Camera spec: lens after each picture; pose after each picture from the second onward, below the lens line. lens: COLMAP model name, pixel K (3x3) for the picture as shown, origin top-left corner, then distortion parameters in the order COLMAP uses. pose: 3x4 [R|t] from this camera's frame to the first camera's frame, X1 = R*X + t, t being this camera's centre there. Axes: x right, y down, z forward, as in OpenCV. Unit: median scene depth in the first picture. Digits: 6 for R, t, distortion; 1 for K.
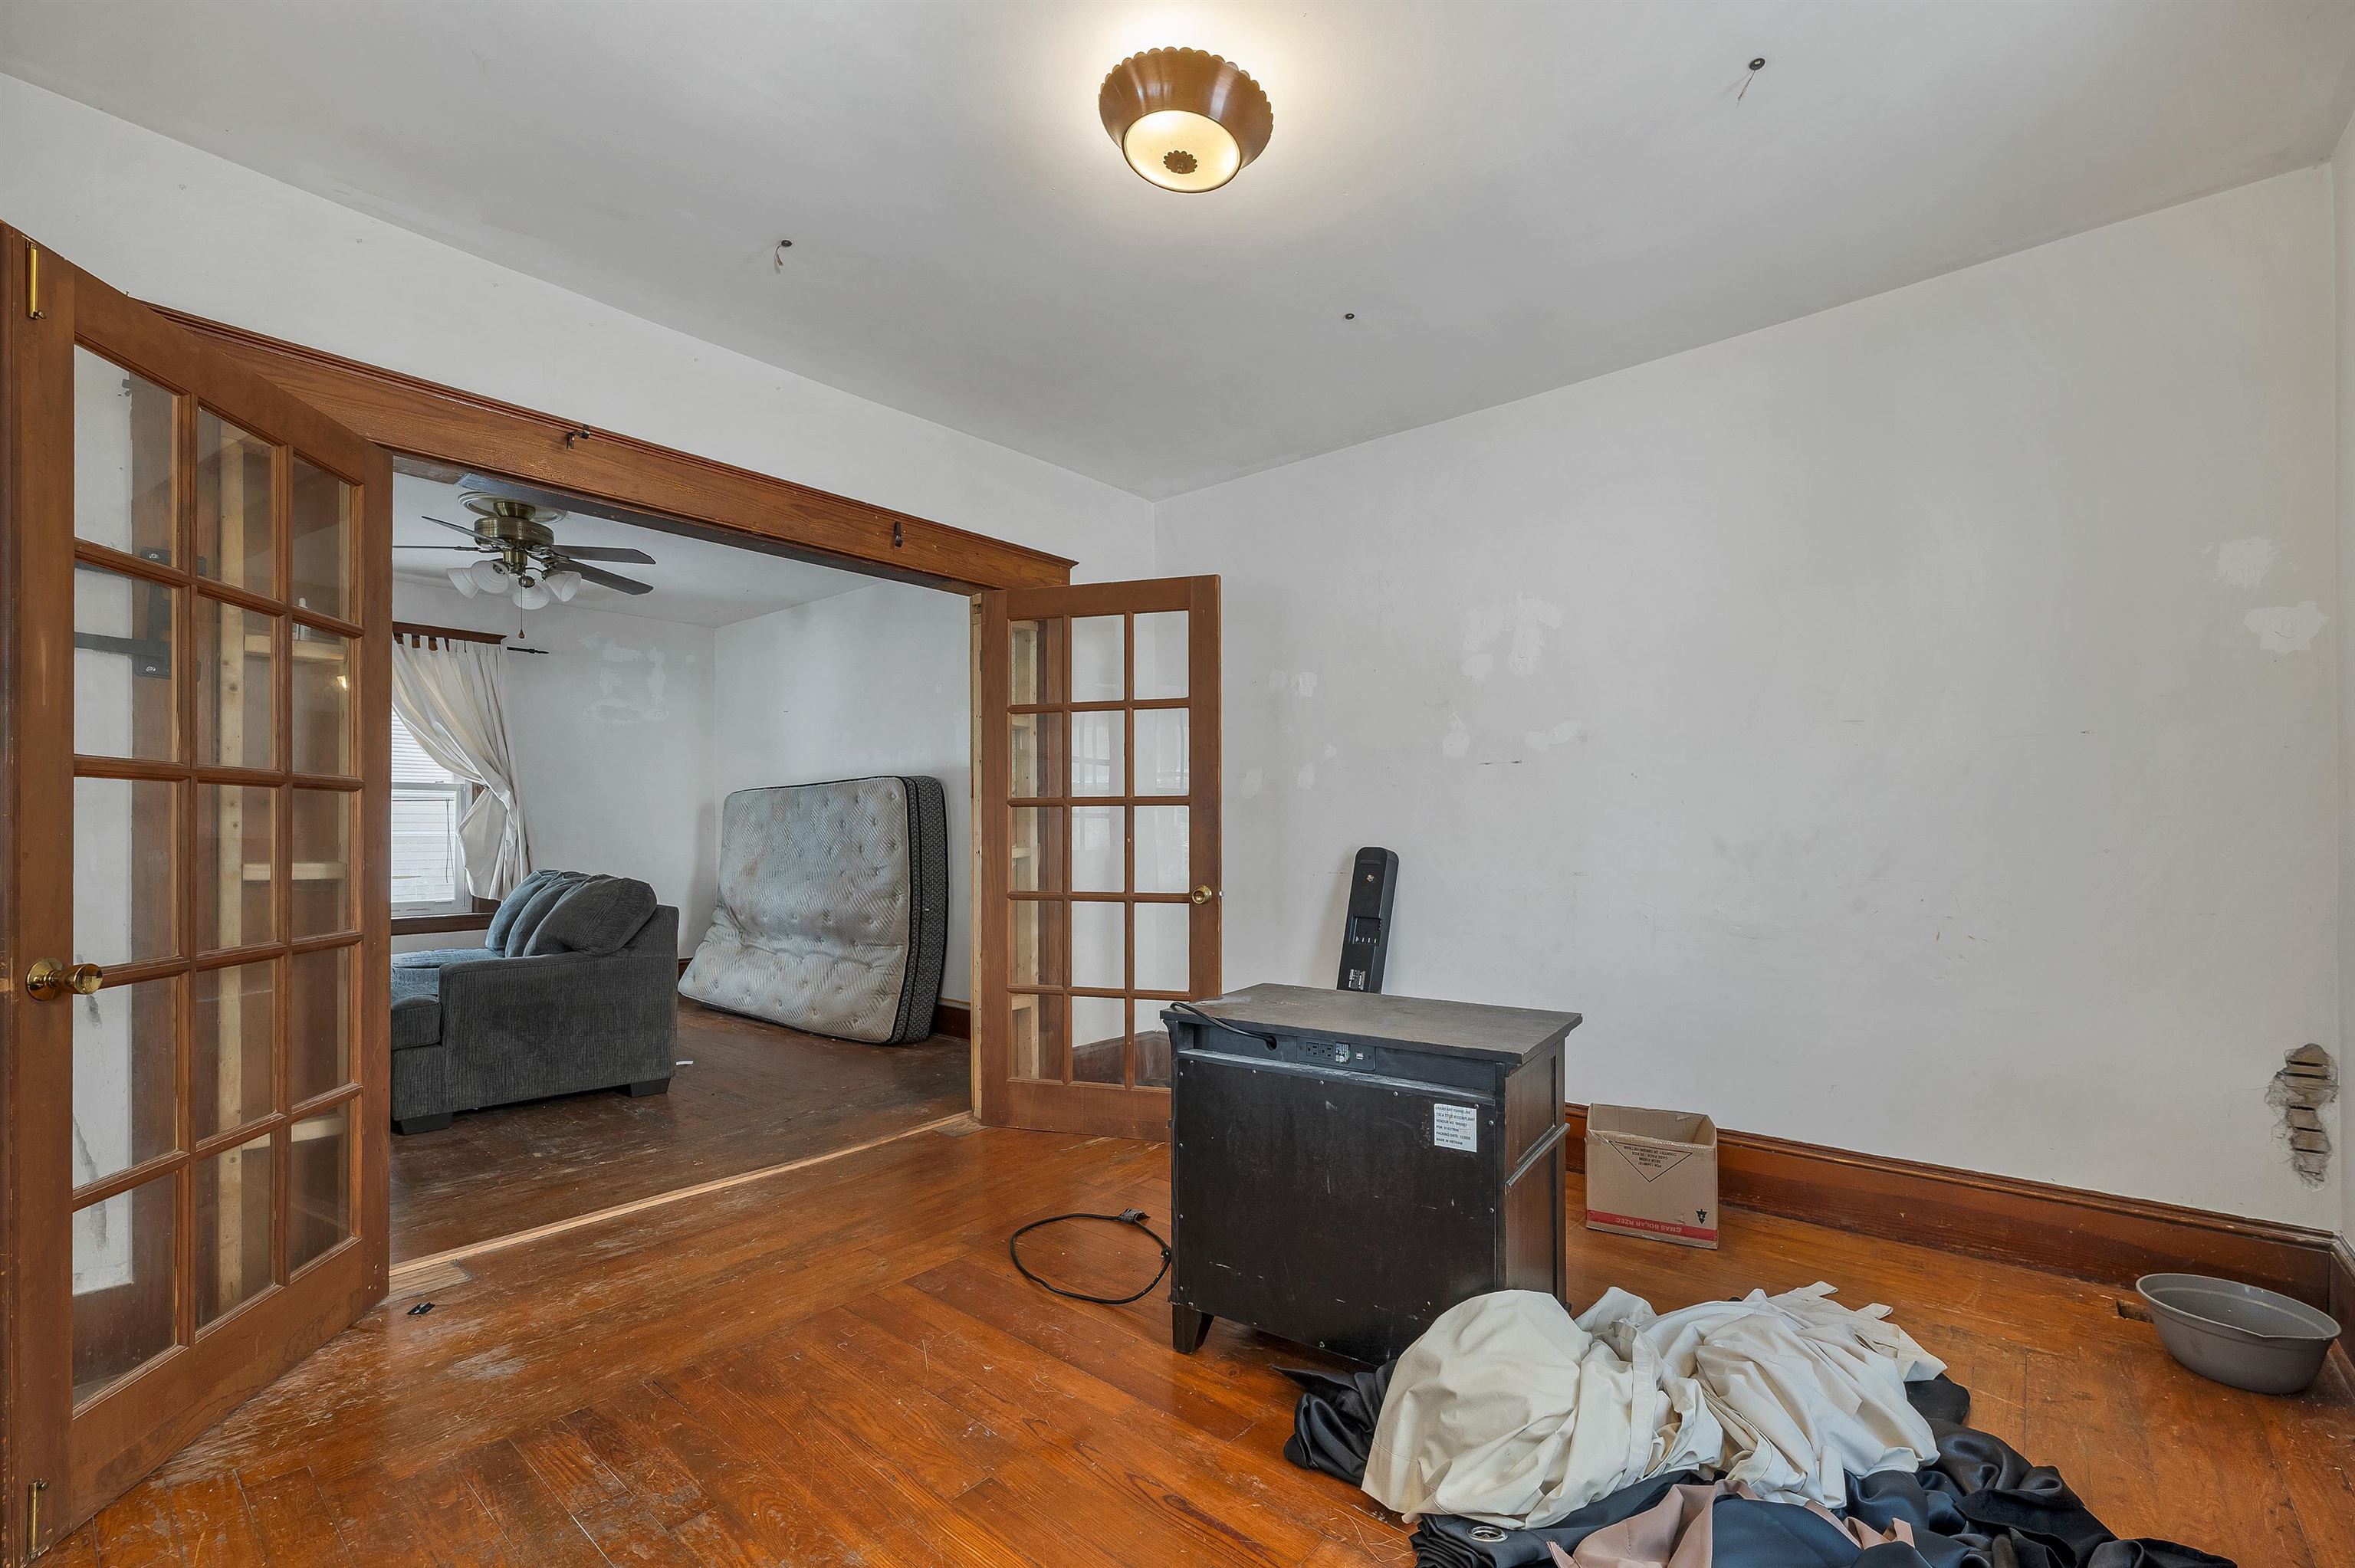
lens RADIAL K [[1016.3, 0, 1196.4], [0, 1016.3, 855.9], [0, 0, 1]] dist [-0.000019, -0.000292]
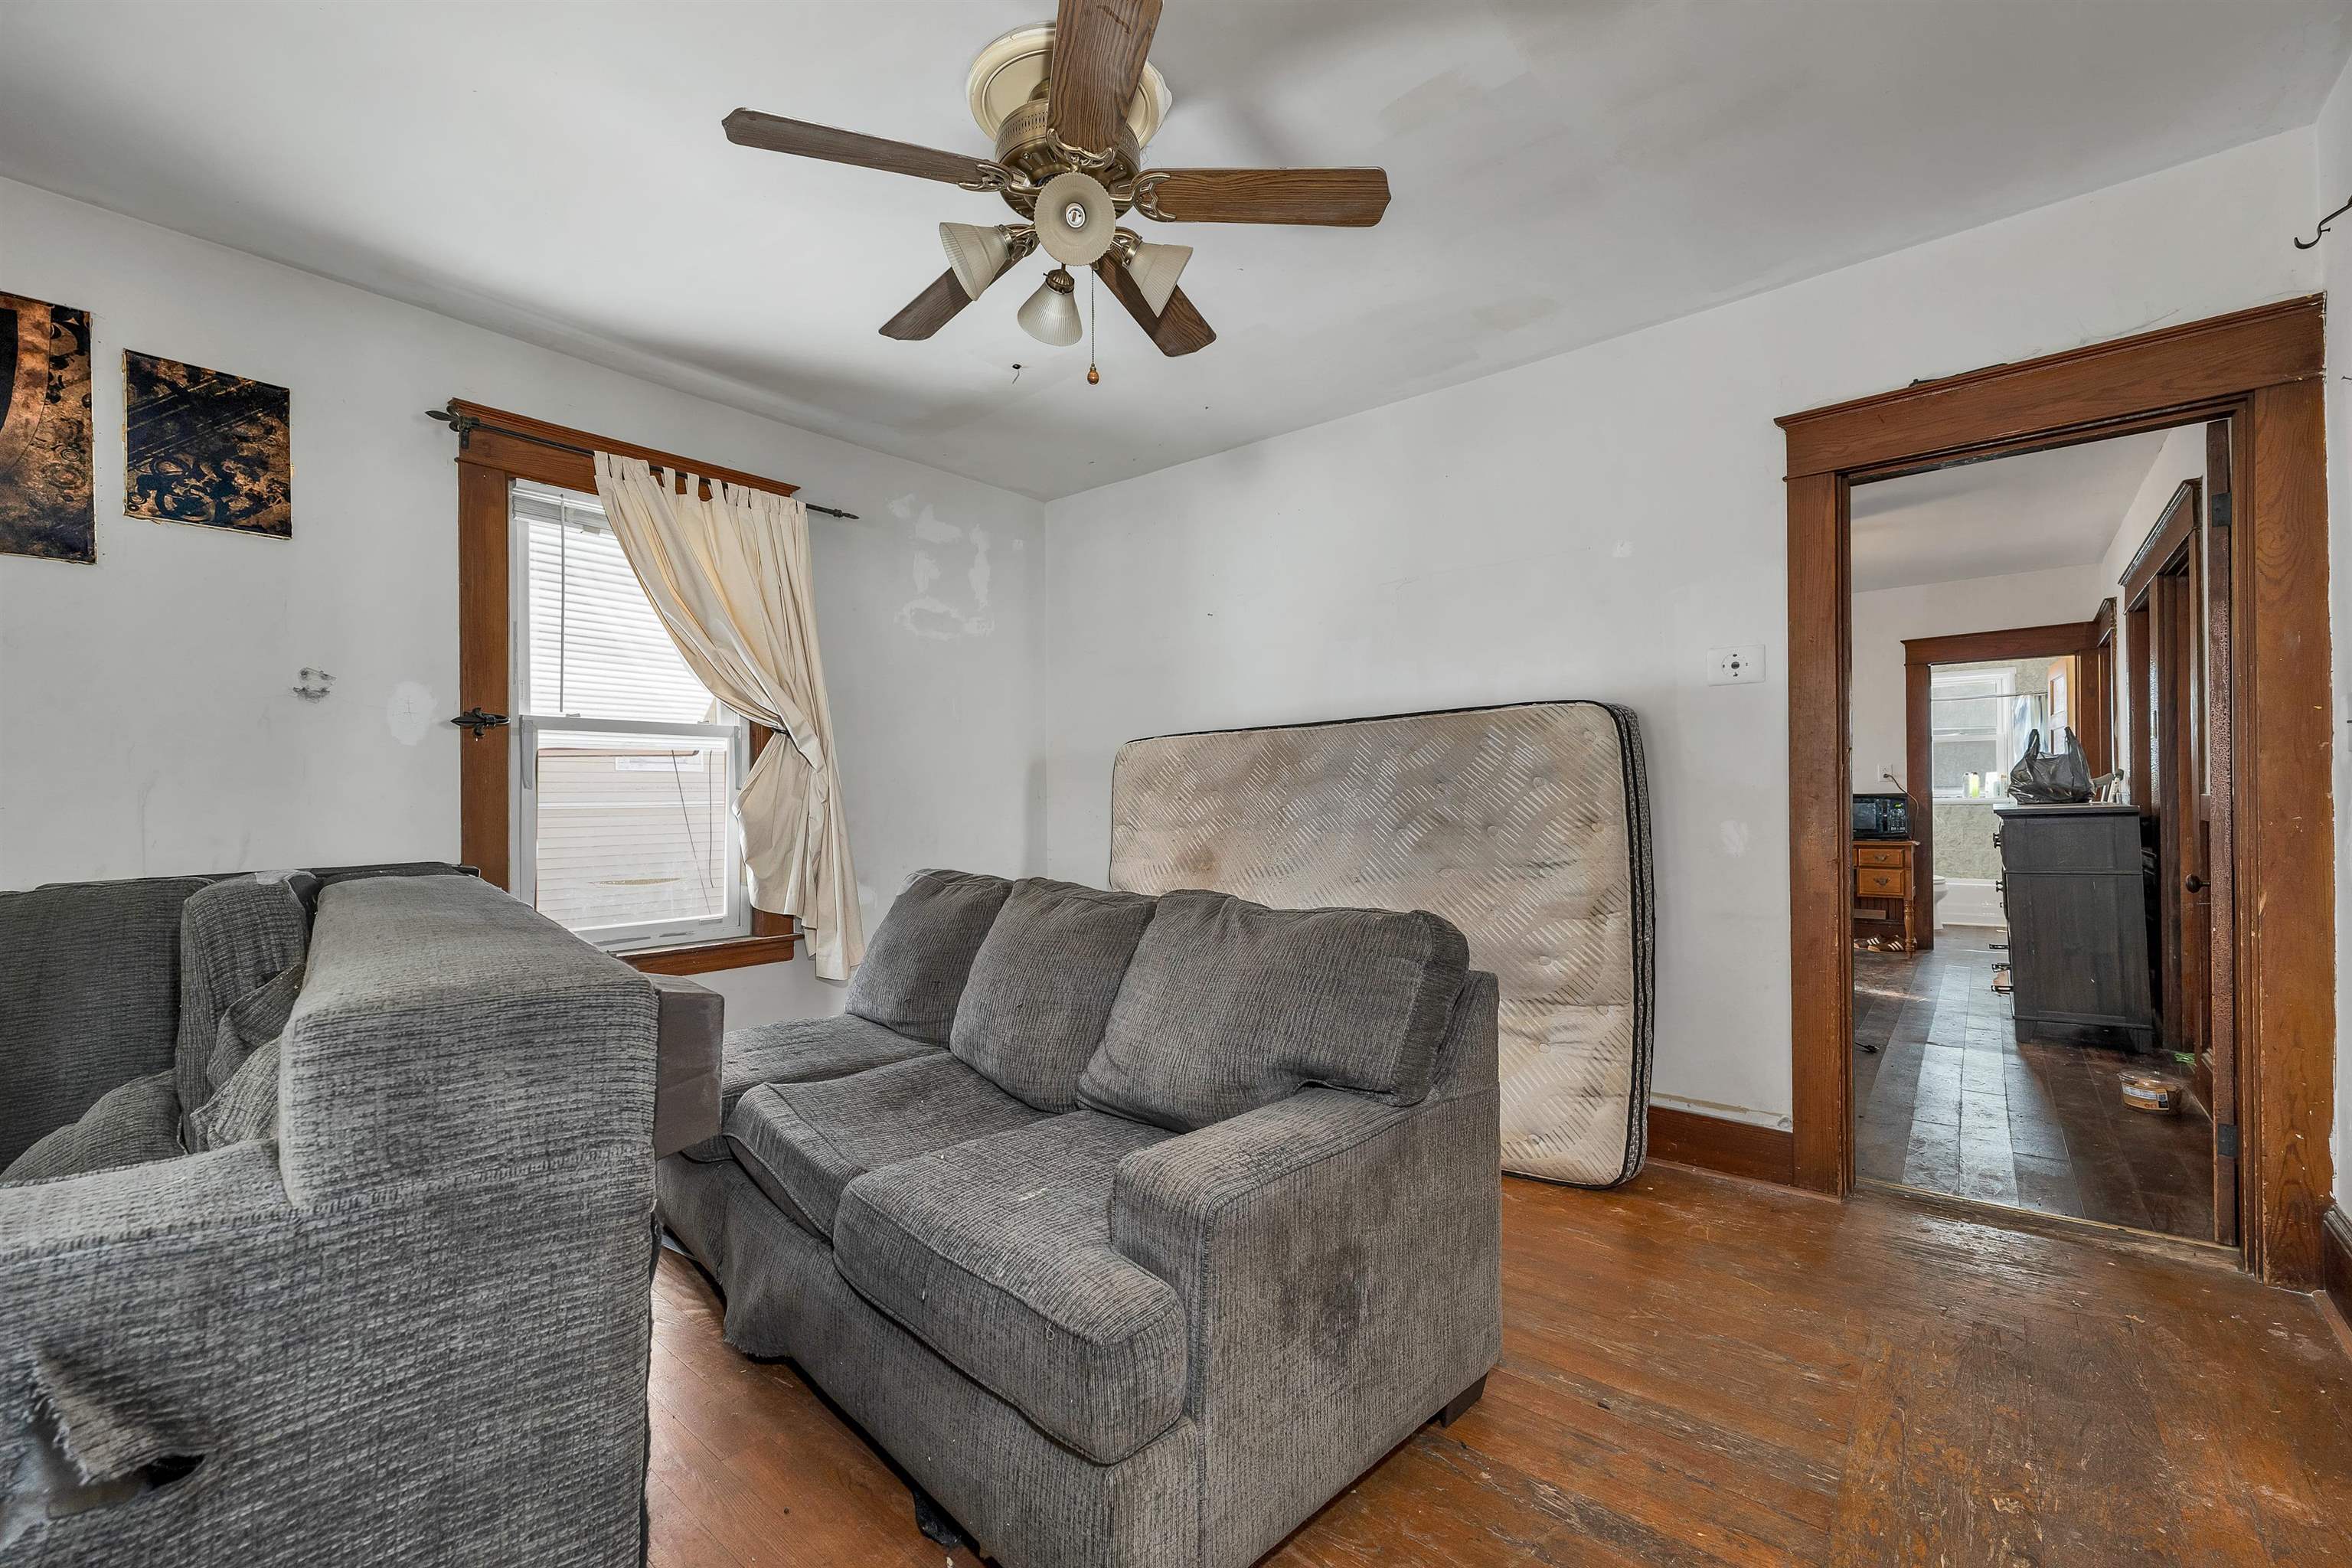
lens RADIAL K [[992.1, 0, 1179.5], [0, 992.1, 809.7], [0, 0, 1]] dist [0.003097, -0.000202]
pose [[0.999976, -0.006551, -0.002149, -0.458862], [0.006508, 0.999787, -0.019574, -0.006436], [0.002276, 0.019559, 0.999806, 0.407678]]
